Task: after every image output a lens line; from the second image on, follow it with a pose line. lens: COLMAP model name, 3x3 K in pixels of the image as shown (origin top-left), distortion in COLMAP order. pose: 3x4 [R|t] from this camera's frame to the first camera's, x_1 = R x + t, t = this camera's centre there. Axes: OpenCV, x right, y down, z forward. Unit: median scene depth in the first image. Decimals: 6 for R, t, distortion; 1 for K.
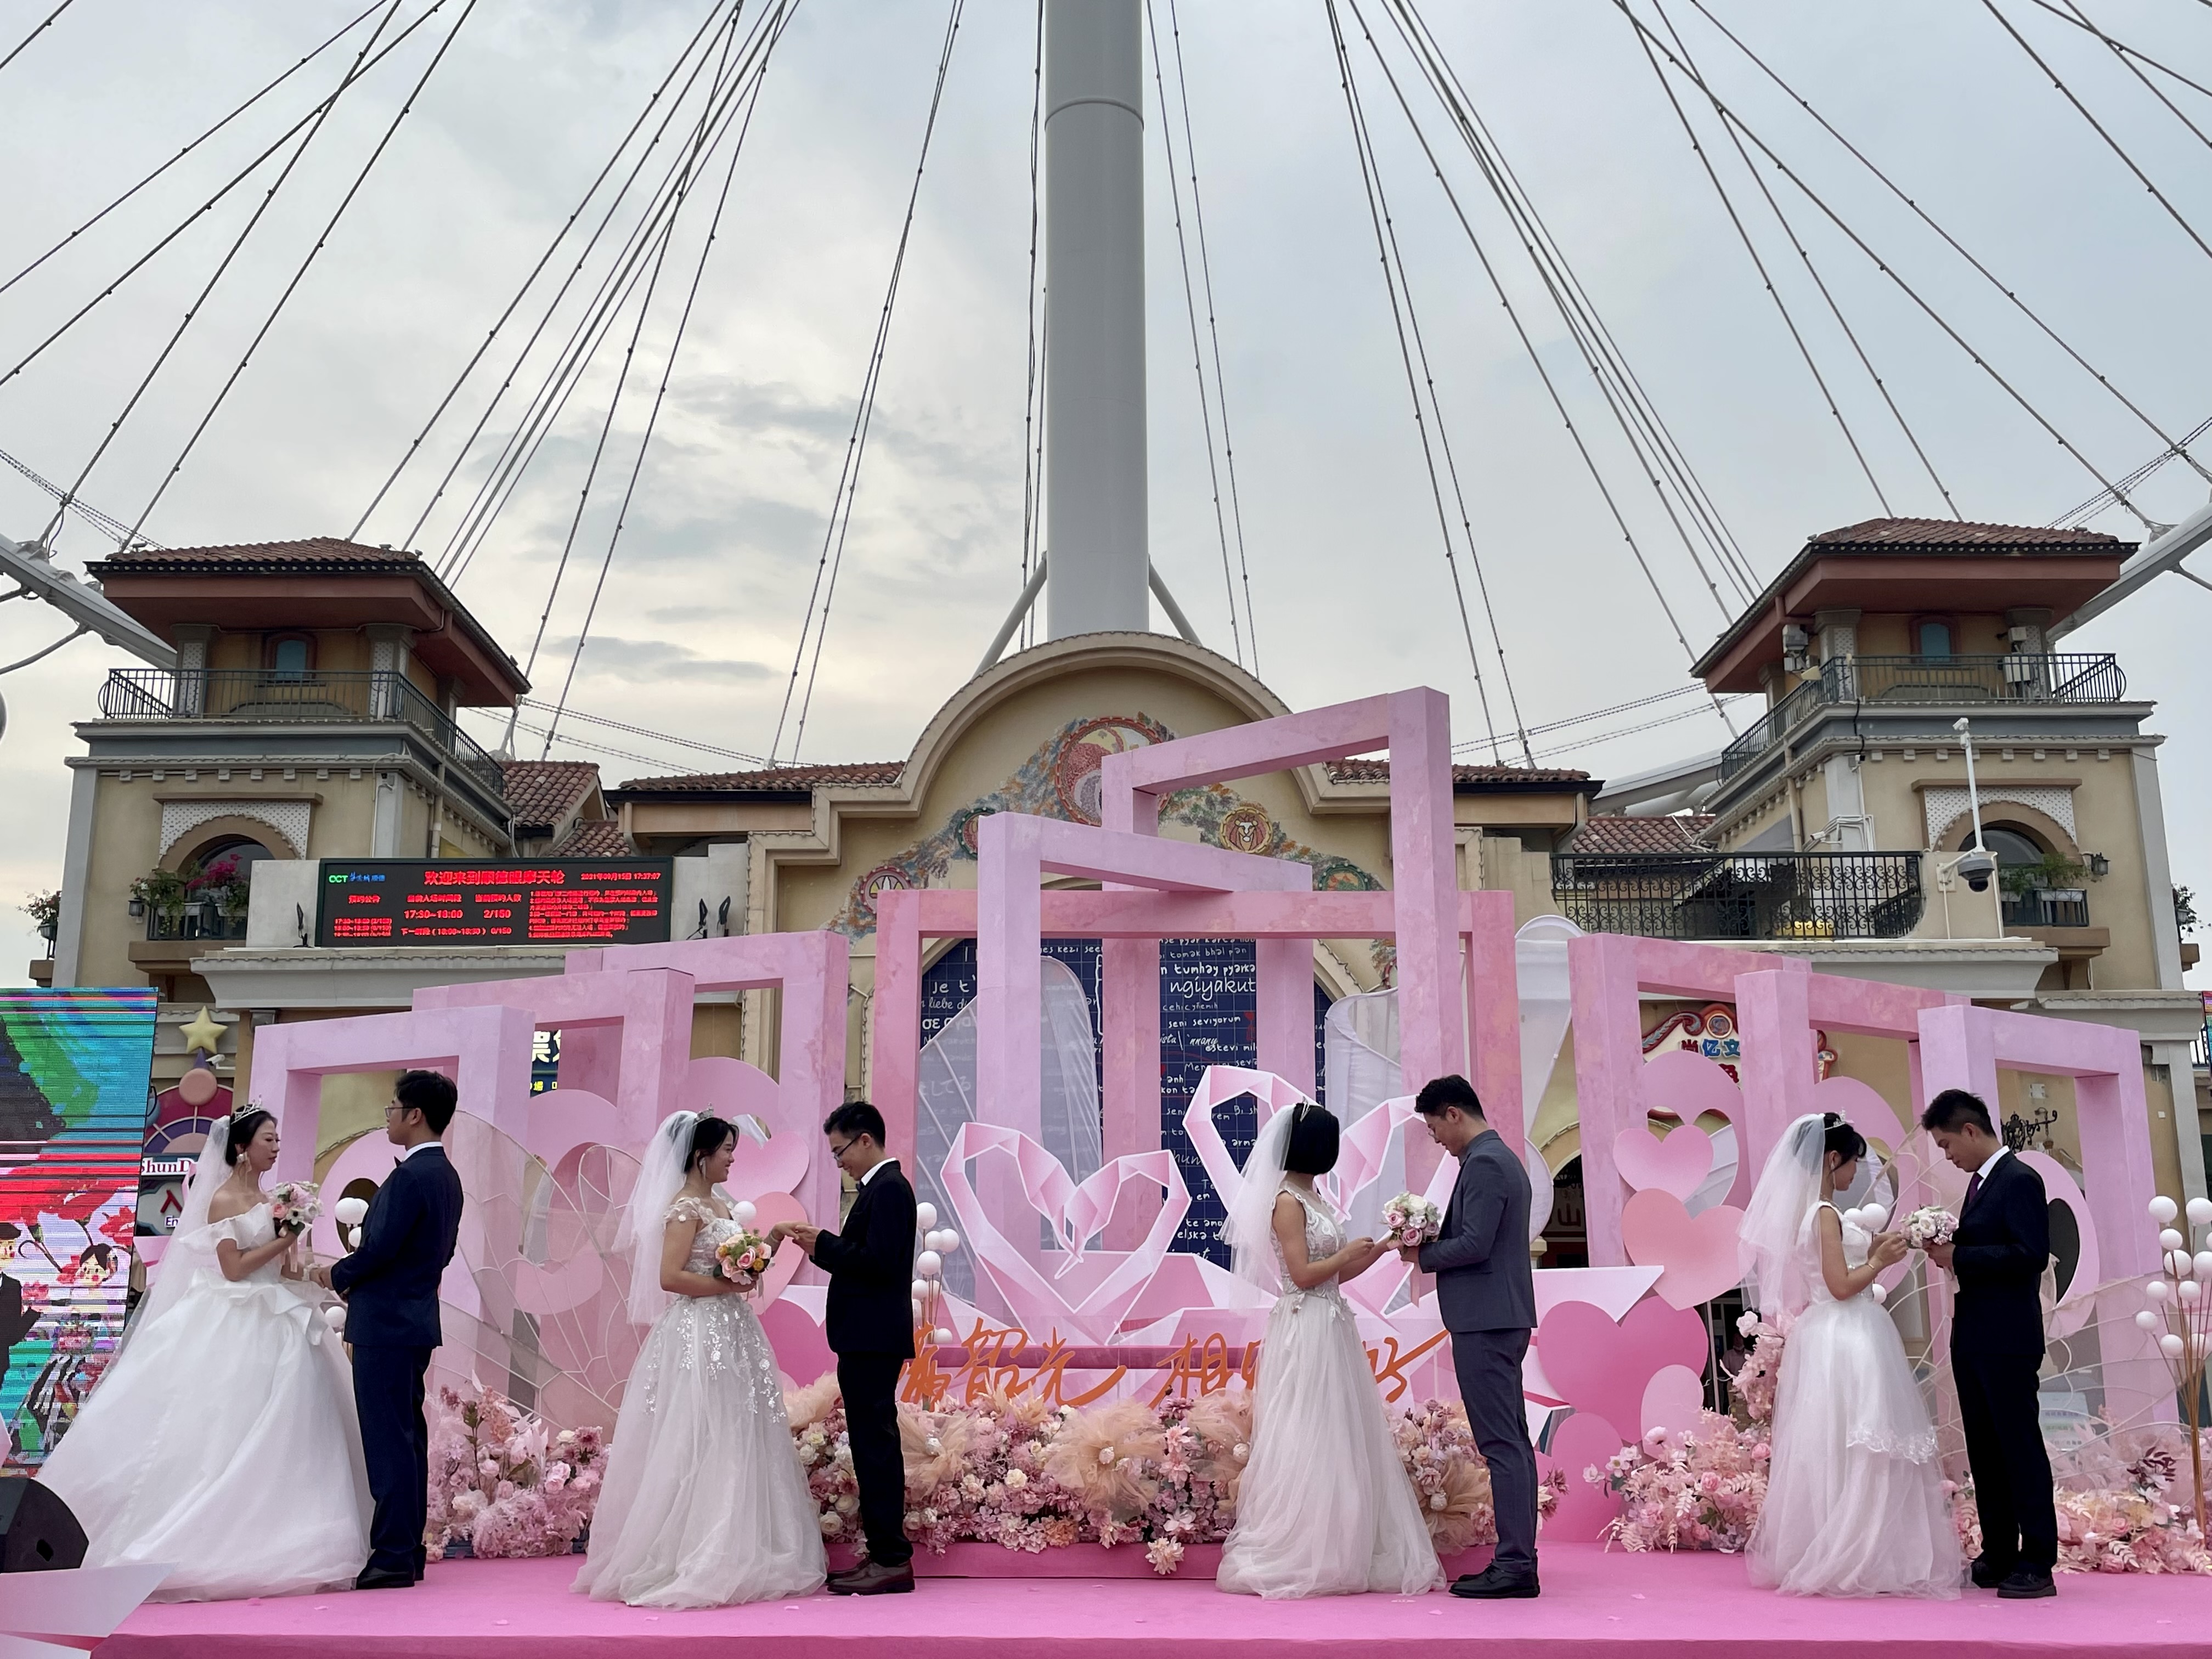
lens RADIAL K [[2077.1, 0, 1108.4], [0, 2077.1, 832.0], [0, 0, 1]] dist [0.017142, 0.000000]
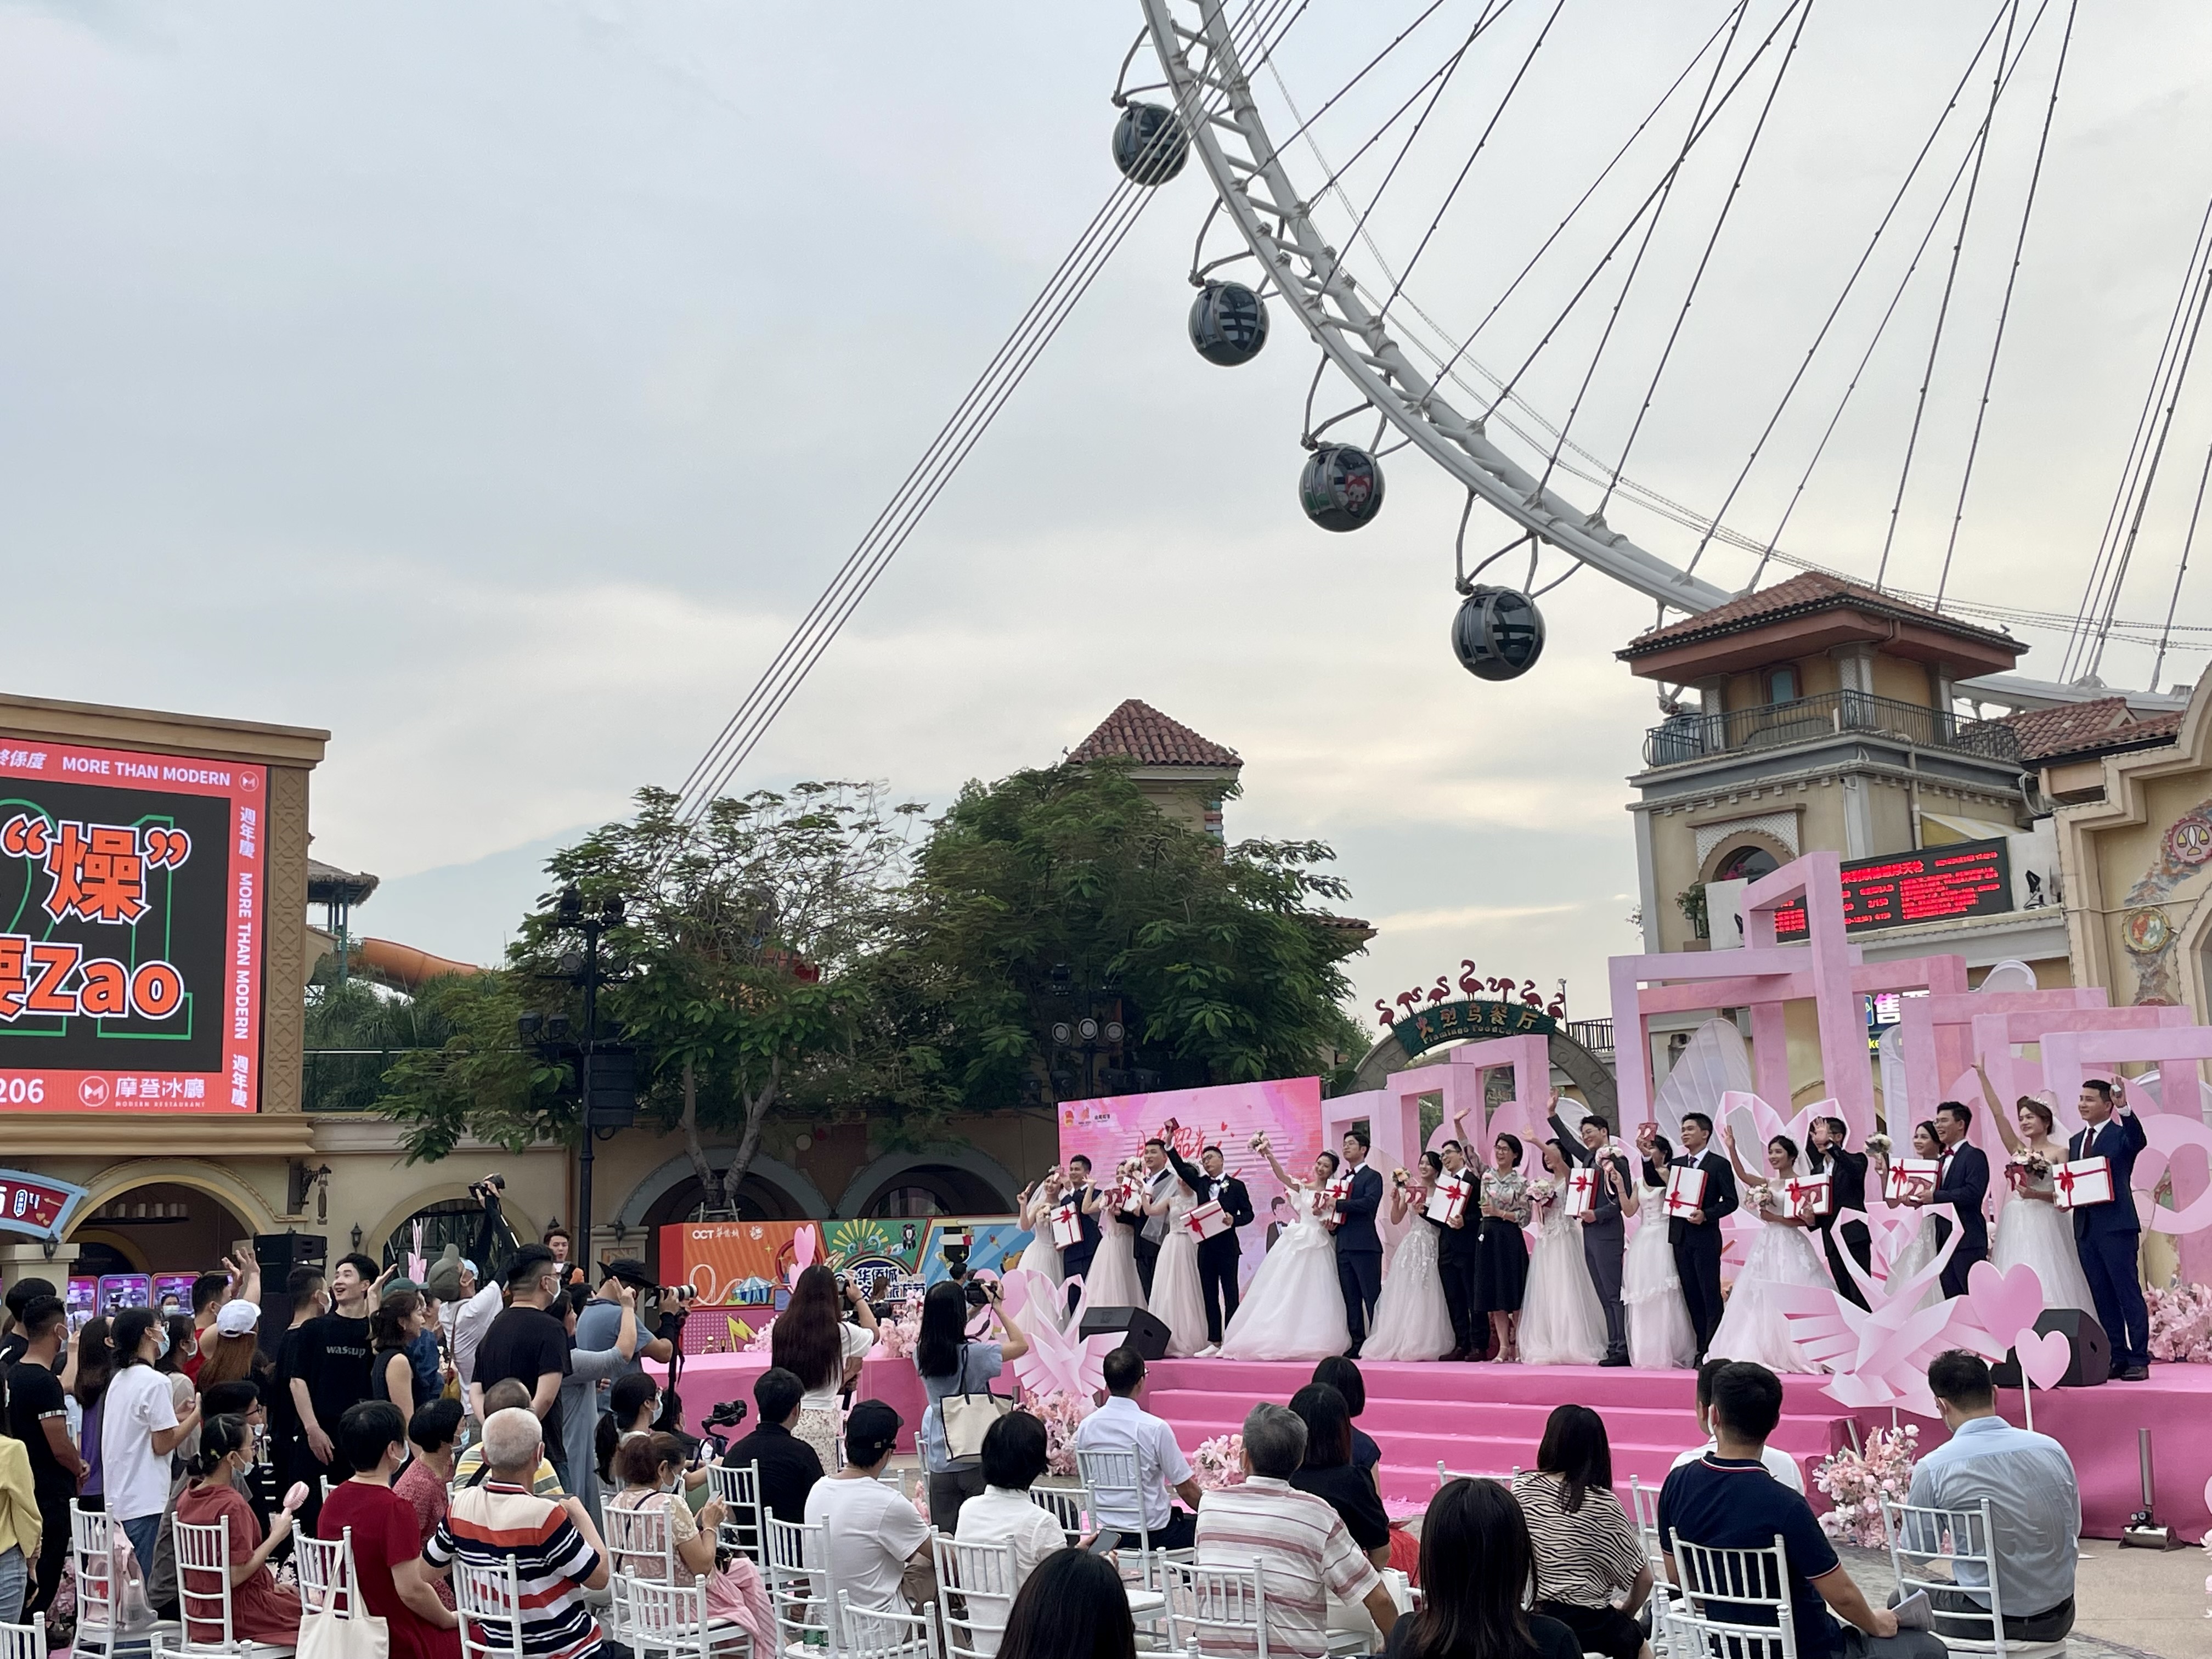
lens RADIAL K [[2429.8, 0, 1104.2], [0, 2429.8, 825.6], [0, 0, 1]] dist [-0.087865, 0.000000]
pose [[0.636823, -0.132987, -0.759455, 0.433492], [0.184075, 0.982752, -0.017736, -0.055727], [0.748715, -0.128502, 0.650318, -0.224343]]
